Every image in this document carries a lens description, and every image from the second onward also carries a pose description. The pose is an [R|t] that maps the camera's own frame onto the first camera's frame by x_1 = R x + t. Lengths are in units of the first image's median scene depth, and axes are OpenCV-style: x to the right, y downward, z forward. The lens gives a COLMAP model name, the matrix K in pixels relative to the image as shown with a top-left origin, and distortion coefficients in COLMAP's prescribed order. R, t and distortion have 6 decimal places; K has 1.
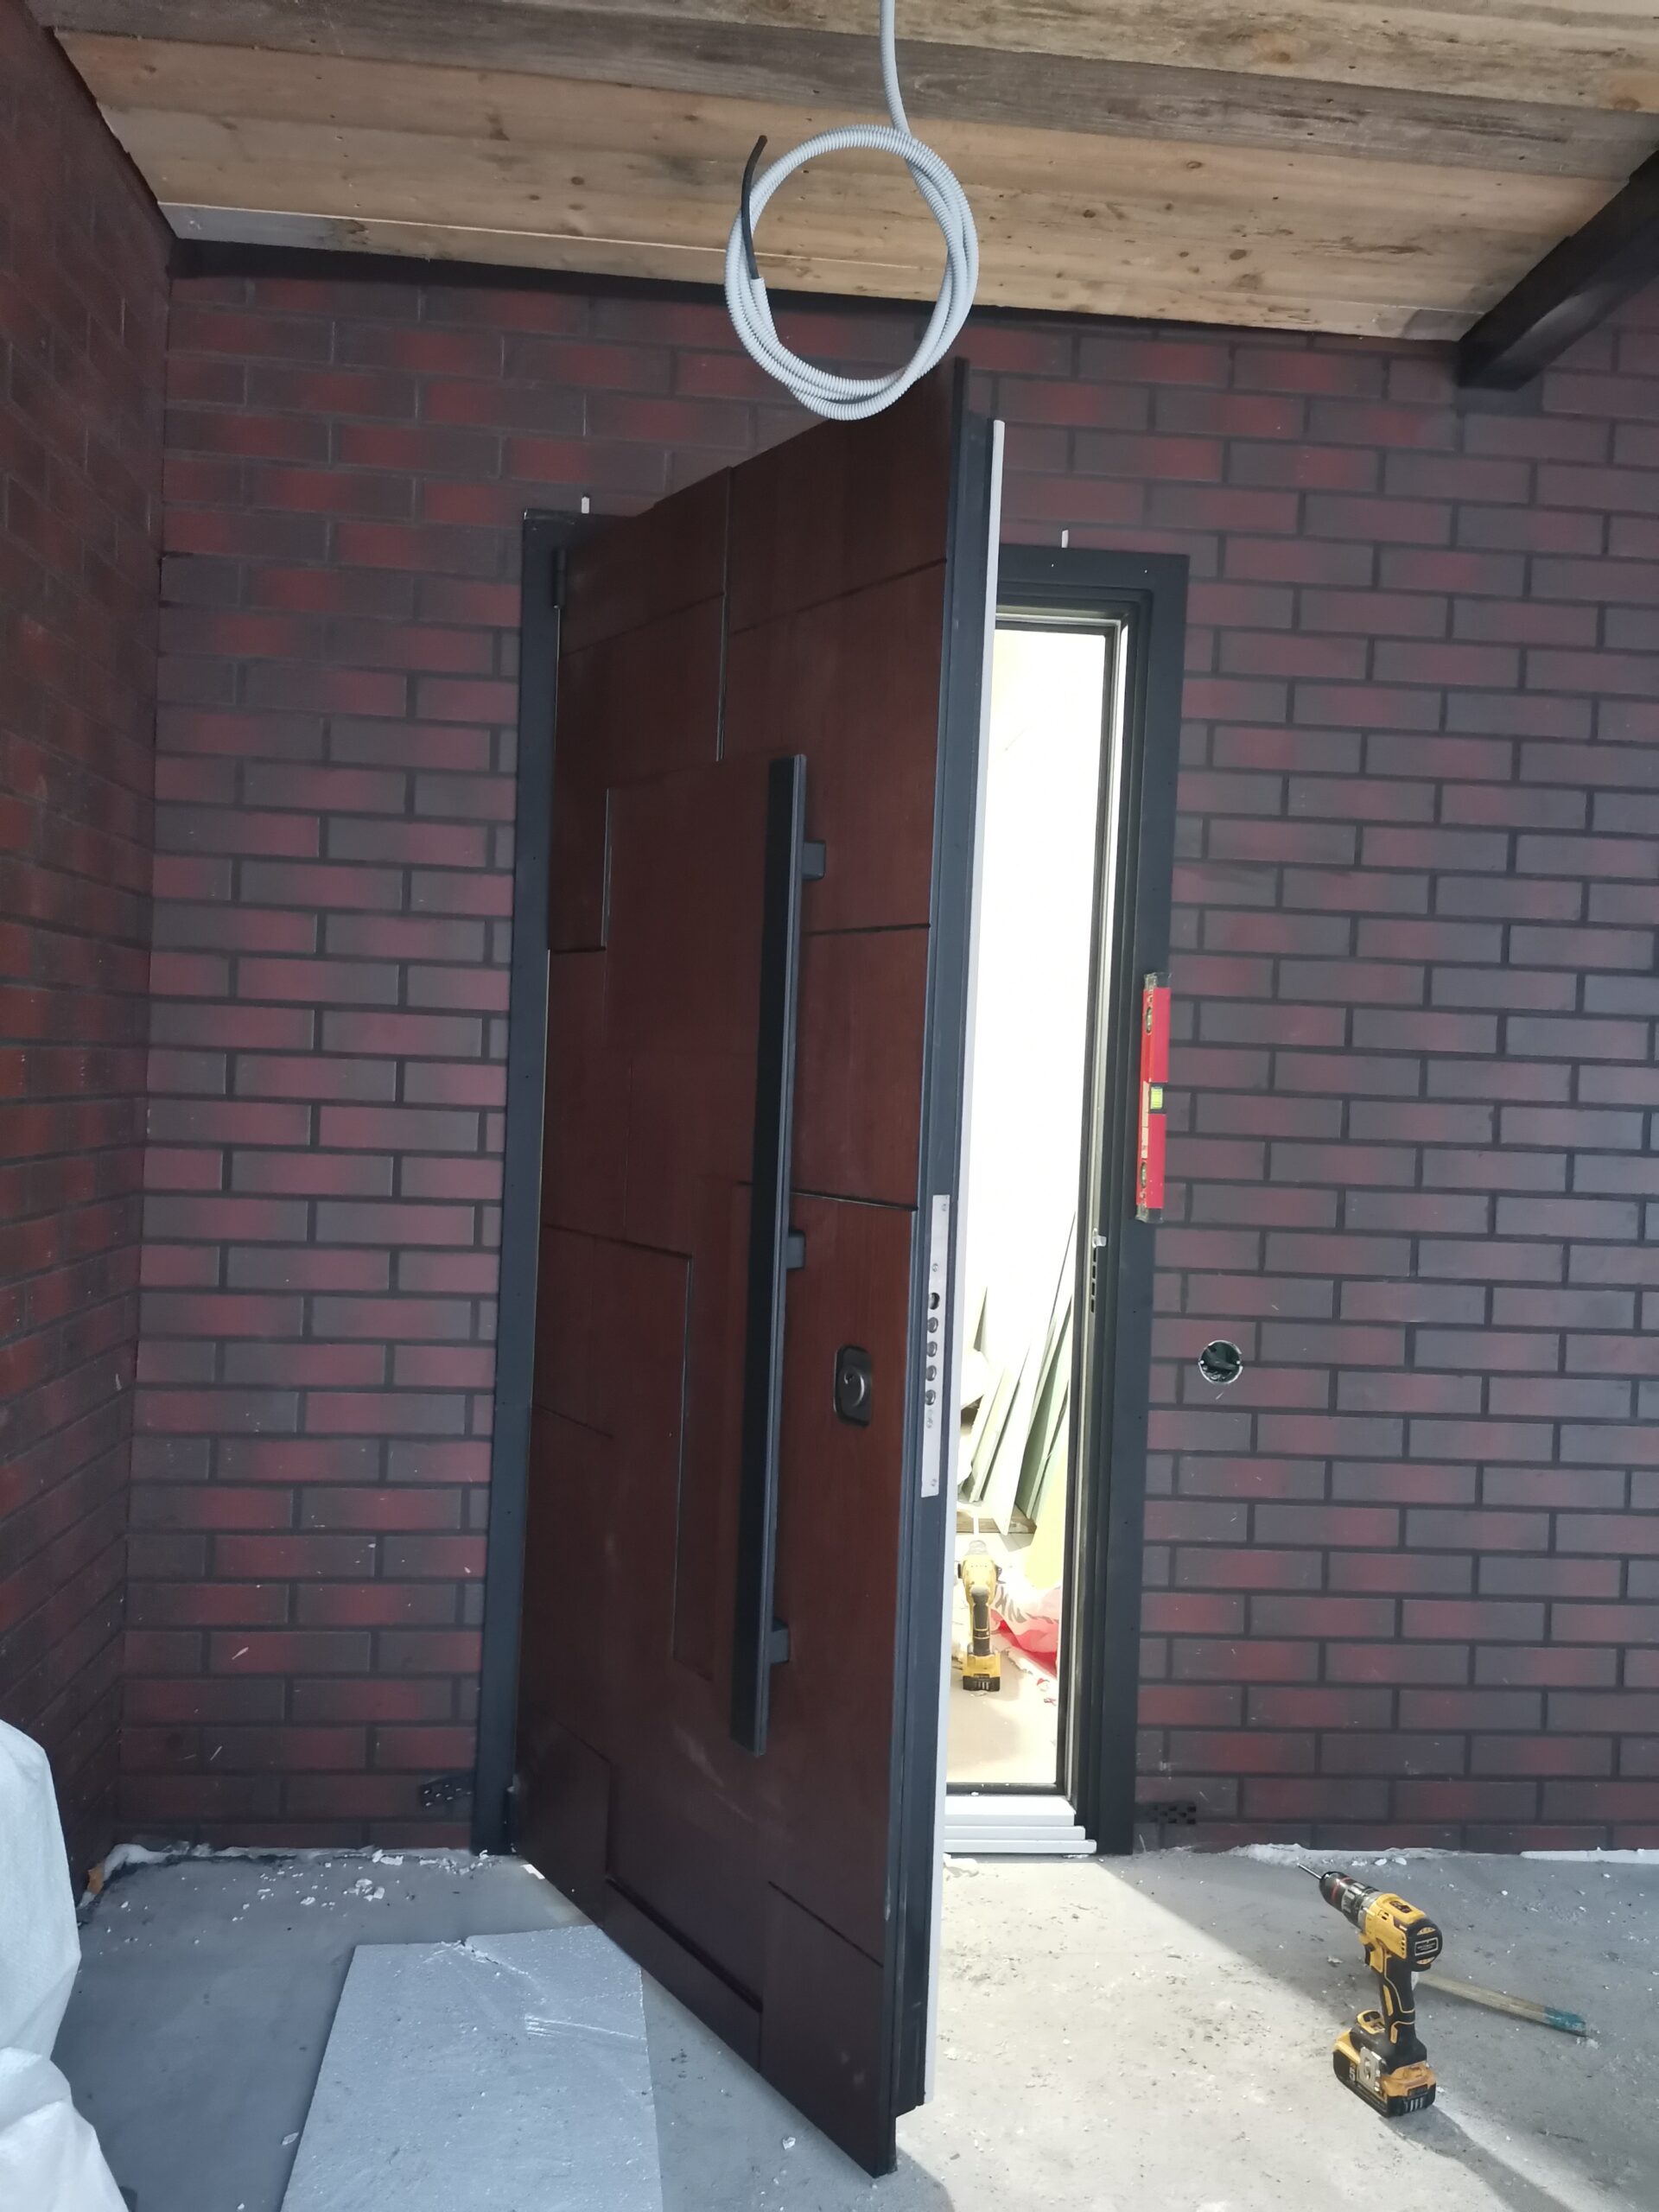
lens RADIAL K [[1669.9, 0, 866.6], [0, 1669.9, 1106.1], [0, 0, 1]] dist [0.070645, -0.061236]
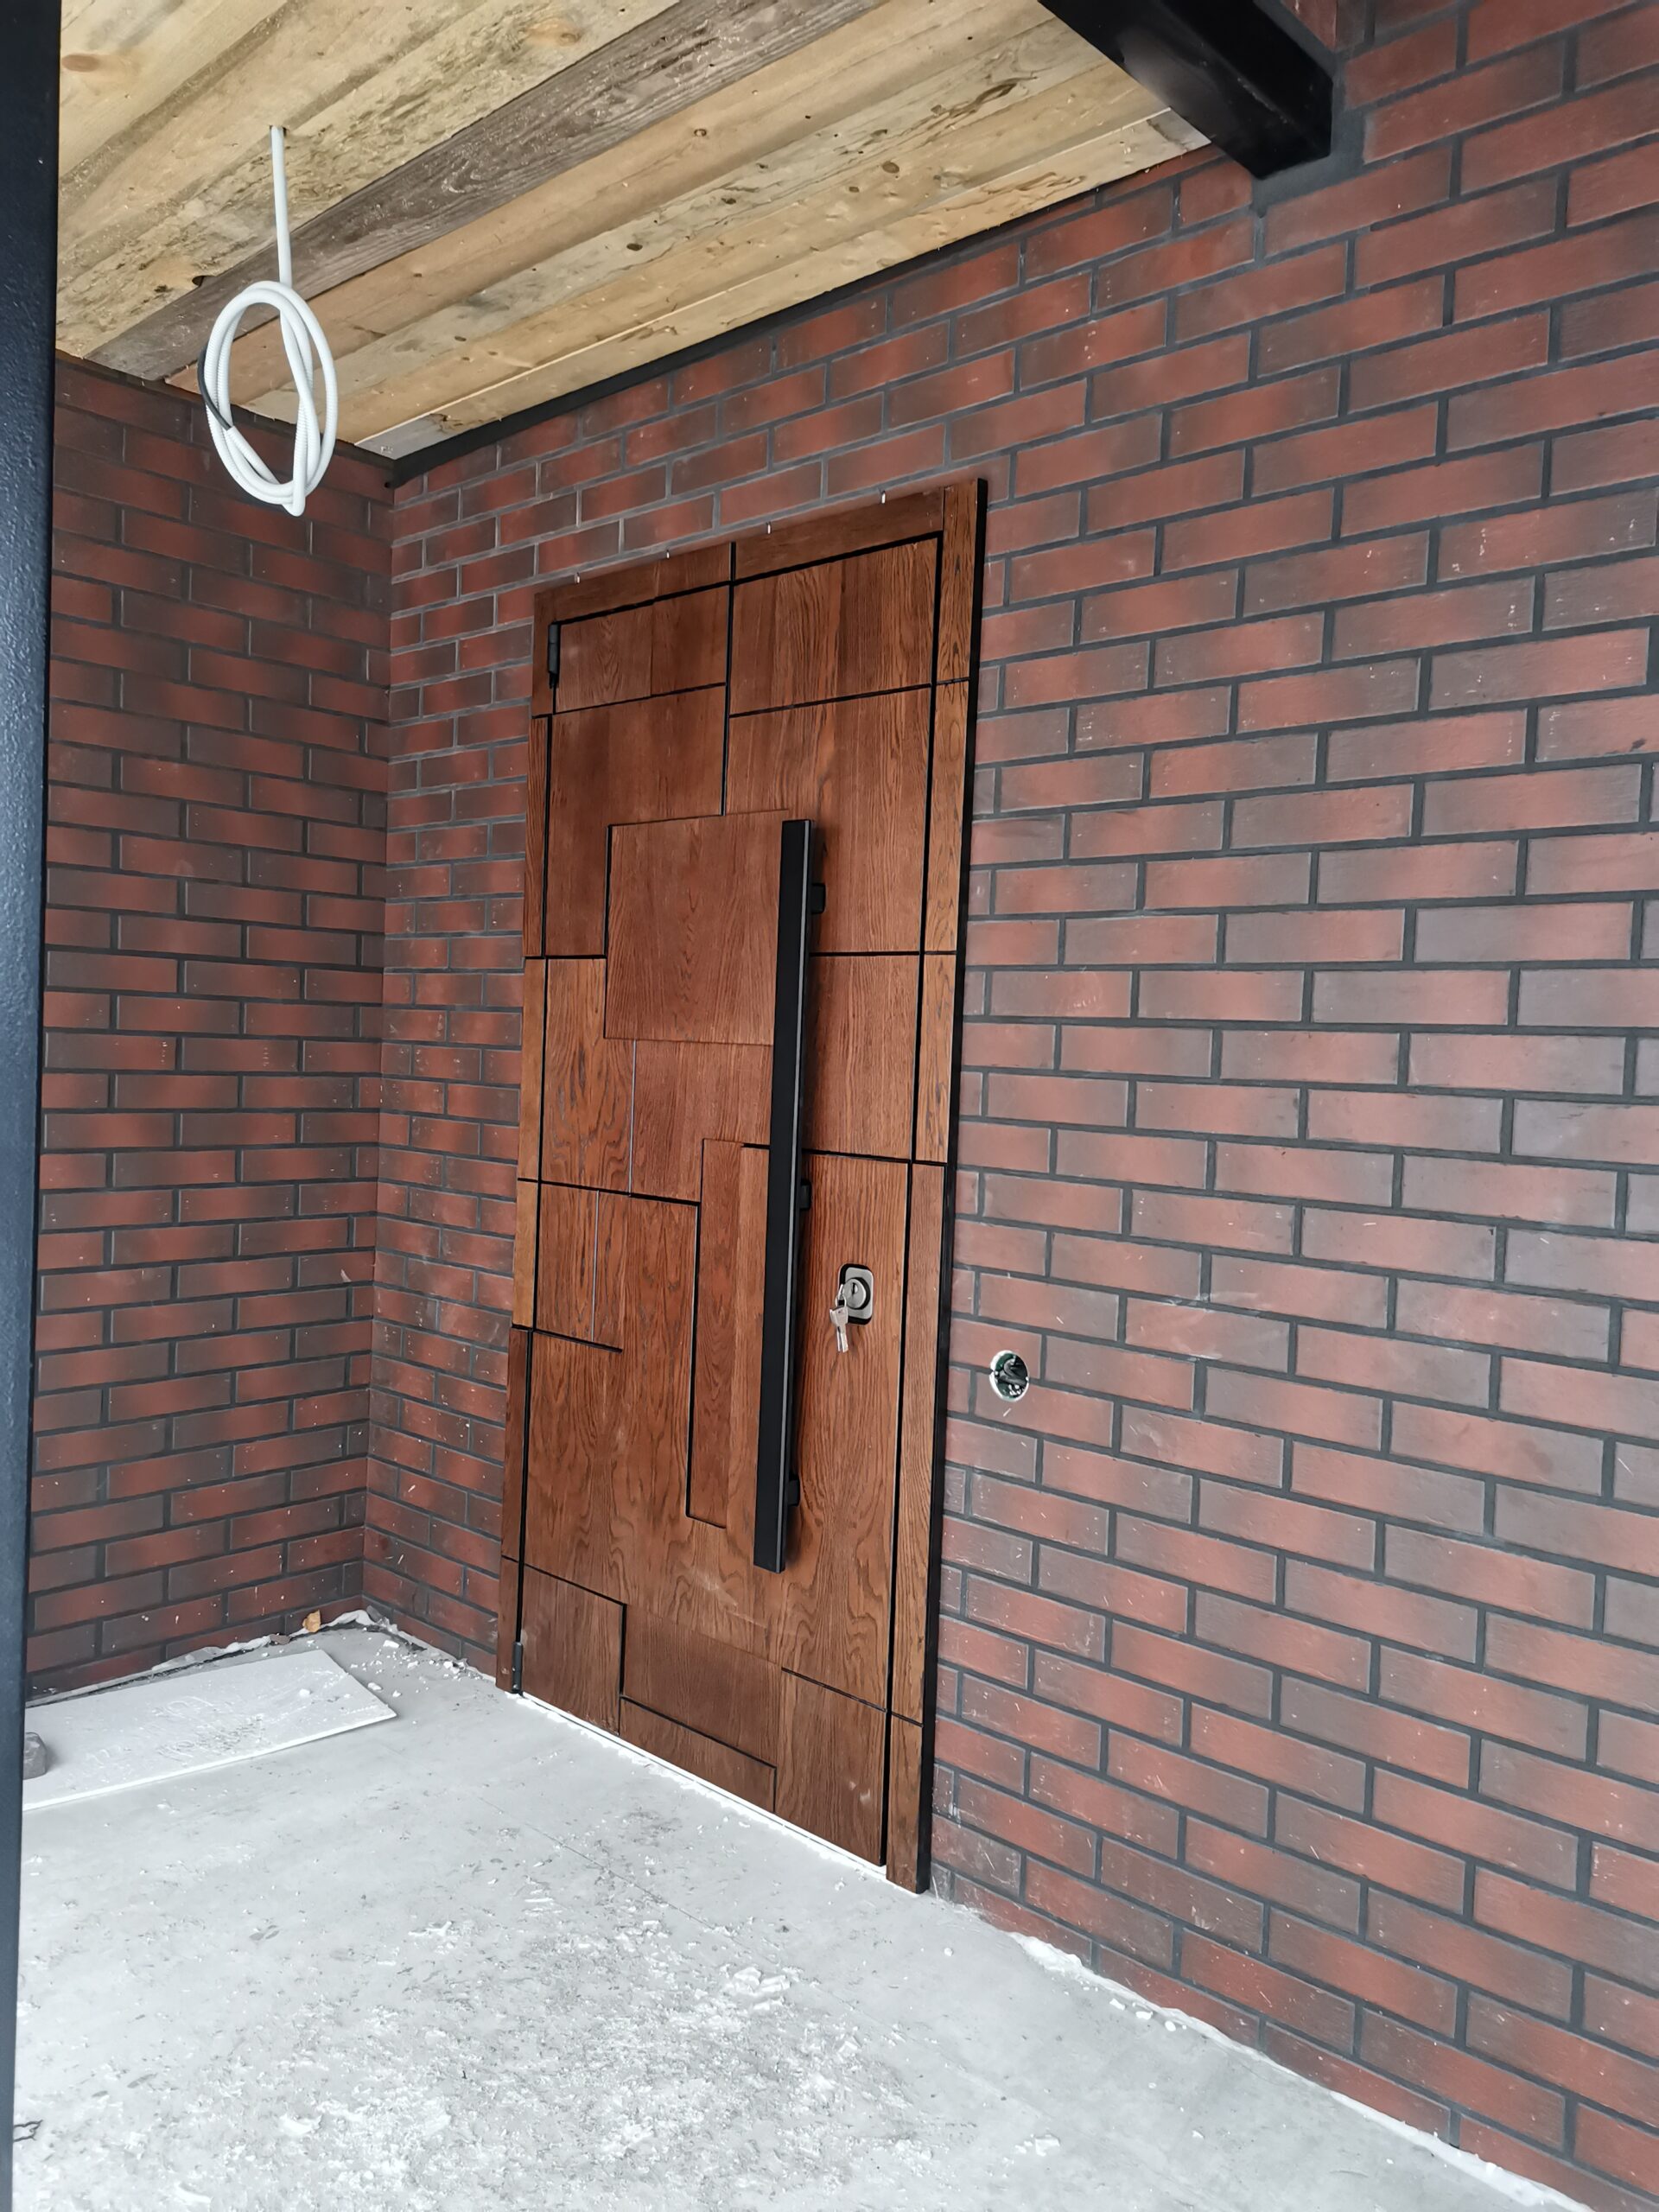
lens RADIAL K [[1669.9, 0, 830.4], [0, 1669.9, 1096.8], [0, 0, 1]] dist [0.070645, -0.061236]
pose [[0.663489, 0.006581, -0.748157, 0.821101], [-0.022013, 0.999700, -0.010728, 0.016710], [0.747862, 0.023588, 0.663435, 0.339292]]
